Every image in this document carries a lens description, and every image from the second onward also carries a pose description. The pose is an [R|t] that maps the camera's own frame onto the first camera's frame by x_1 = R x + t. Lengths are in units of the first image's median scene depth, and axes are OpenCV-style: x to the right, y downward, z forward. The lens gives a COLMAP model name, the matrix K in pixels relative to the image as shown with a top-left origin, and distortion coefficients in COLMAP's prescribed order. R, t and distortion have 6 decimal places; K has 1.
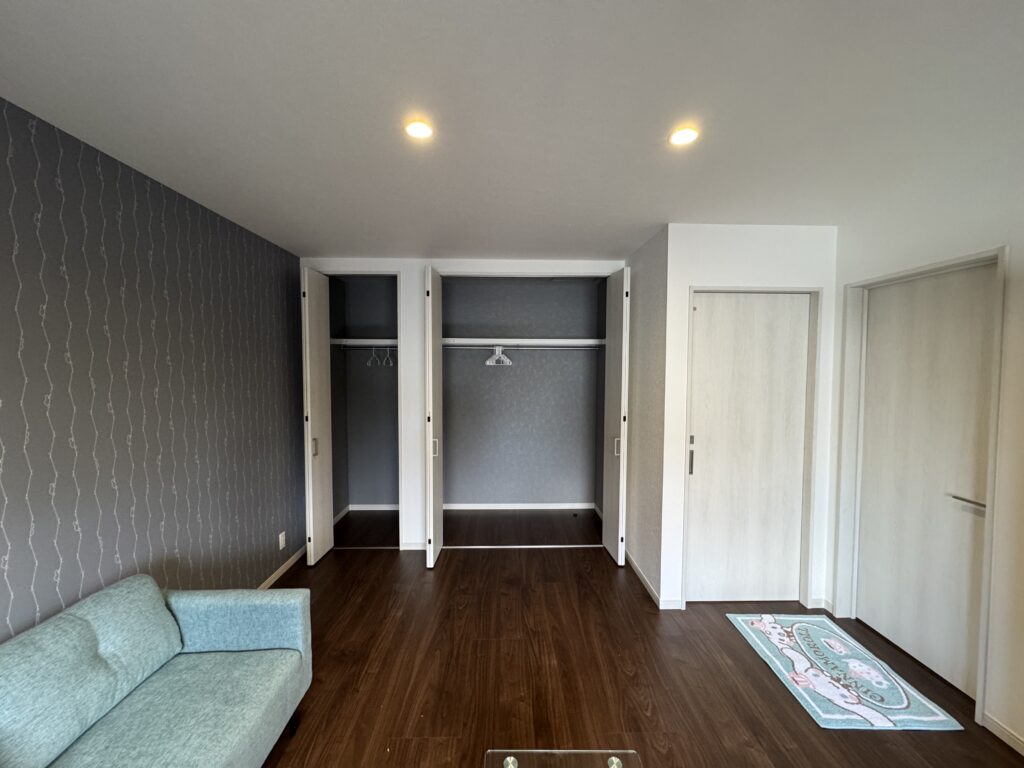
lens RADIAL K [[410.3, 0, 513.1], [0, 410.3, 381.5], [0, 0, 1]] dist [0.001991, 0.000032]
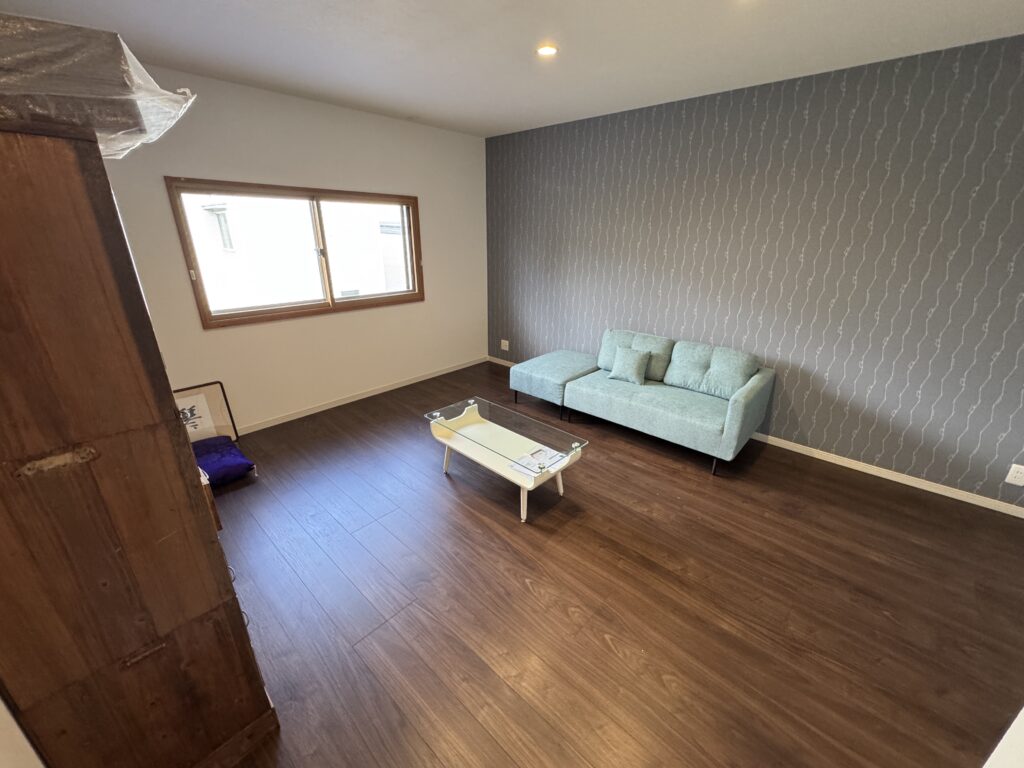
lens RADIAL K [[410.3, 0, 514.1], [0, 410.3, 384.1], [0, 0, 1]] dist [0.001991, 0.000032]
pose [[-0.685680, 0.243756, -0.685876, 0.842641], [-0.043970, 0.926672, 0.373291, -0.024408], [0.726574, 0.286116, -0.624683, 1.114767]]
